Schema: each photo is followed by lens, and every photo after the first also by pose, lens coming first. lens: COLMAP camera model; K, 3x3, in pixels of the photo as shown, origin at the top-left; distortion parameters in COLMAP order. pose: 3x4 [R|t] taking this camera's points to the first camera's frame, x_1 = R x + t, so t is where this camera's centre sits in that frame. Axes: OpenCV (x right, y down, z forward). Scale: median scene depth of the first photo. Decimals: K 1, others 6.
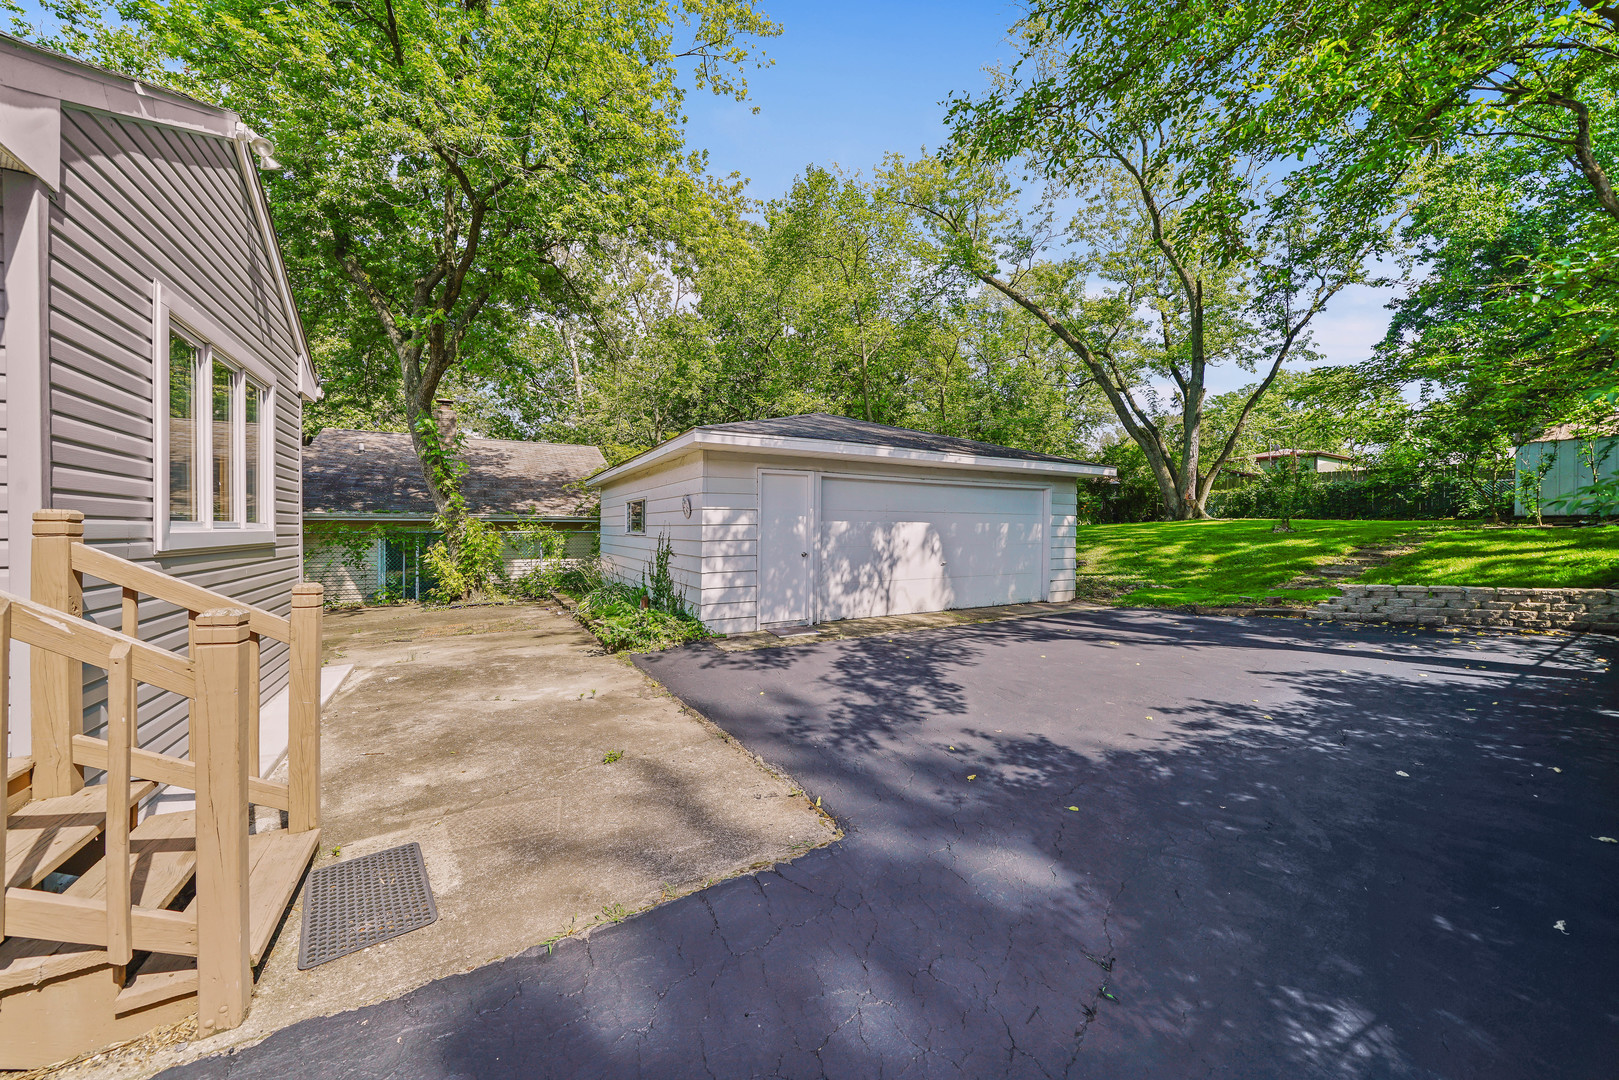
lens RADIAL K [[575.9, 0, 797.9], [0, 575.9, 530.0], [0, 0, 1]] dist [-0.018341, 0.003971]
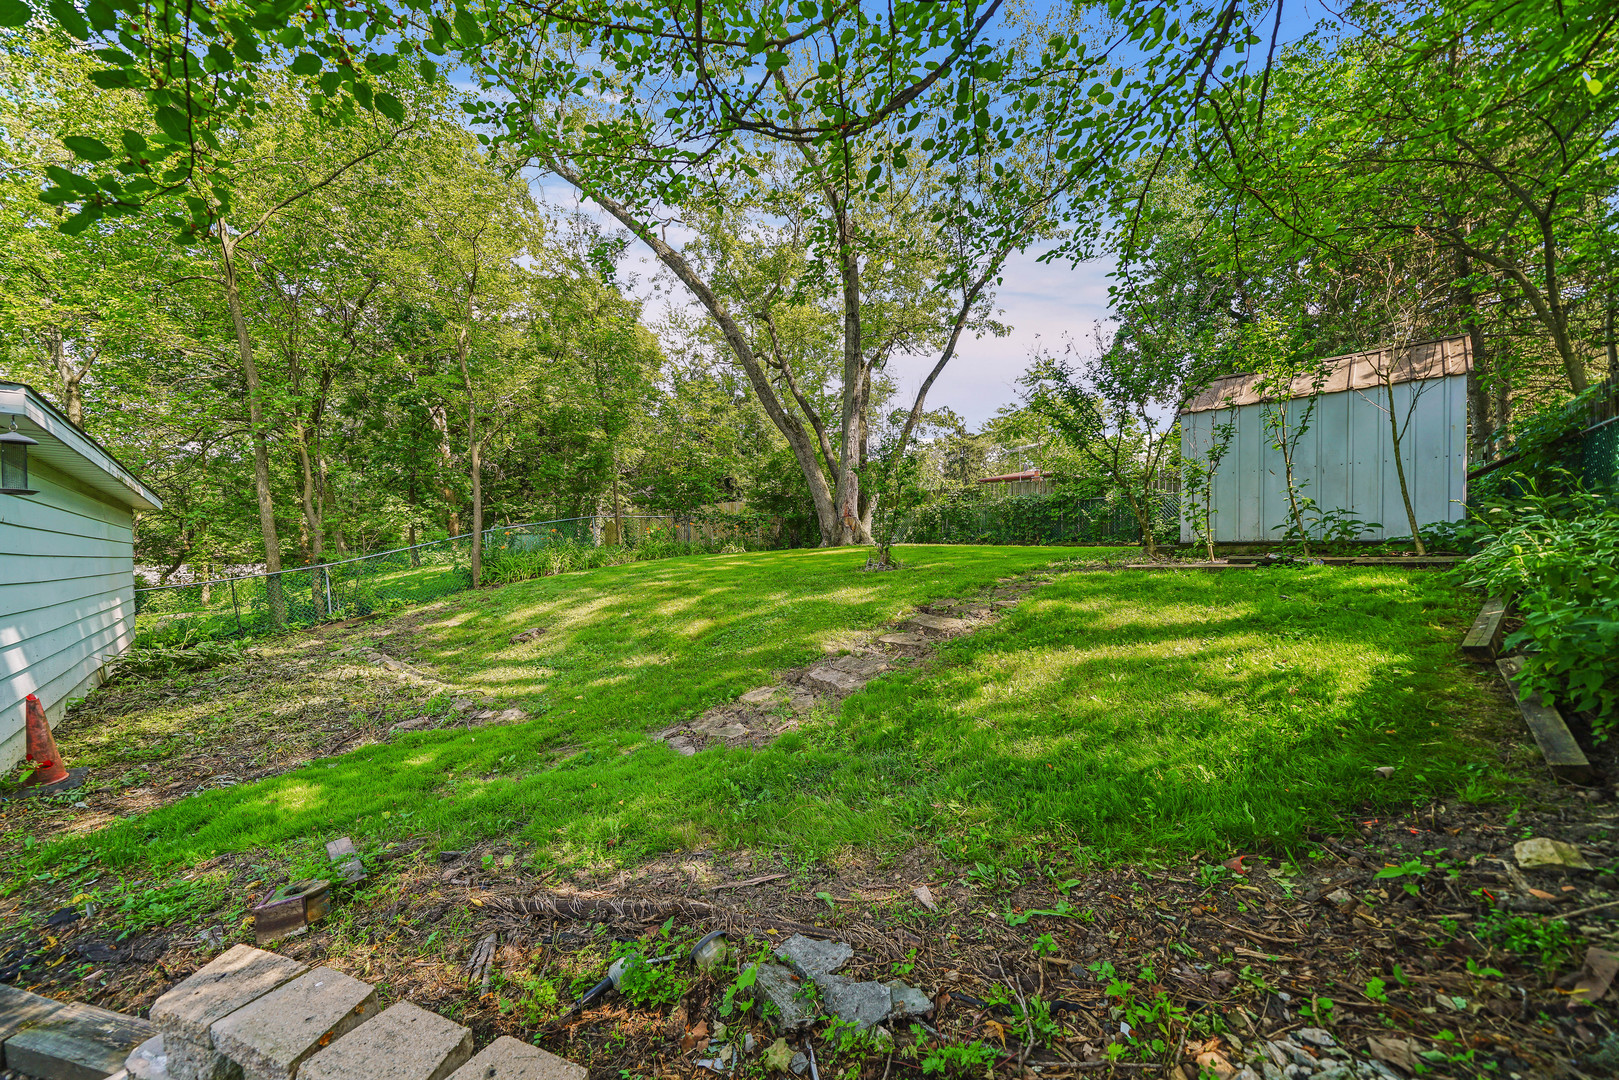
lens RADIAL K [[570.7, 0, 815.7], [0, 570.7, 554.8], [0, 0, 1]] dist [0.008758, 0.000278]
pose [[0.961224, -0.011683, 0.275522, 0.801724], [0.010214, 0.999925, 0.006767, -0.020977], [-0.275581, -0.003690, 0.961271, 0.578657]]
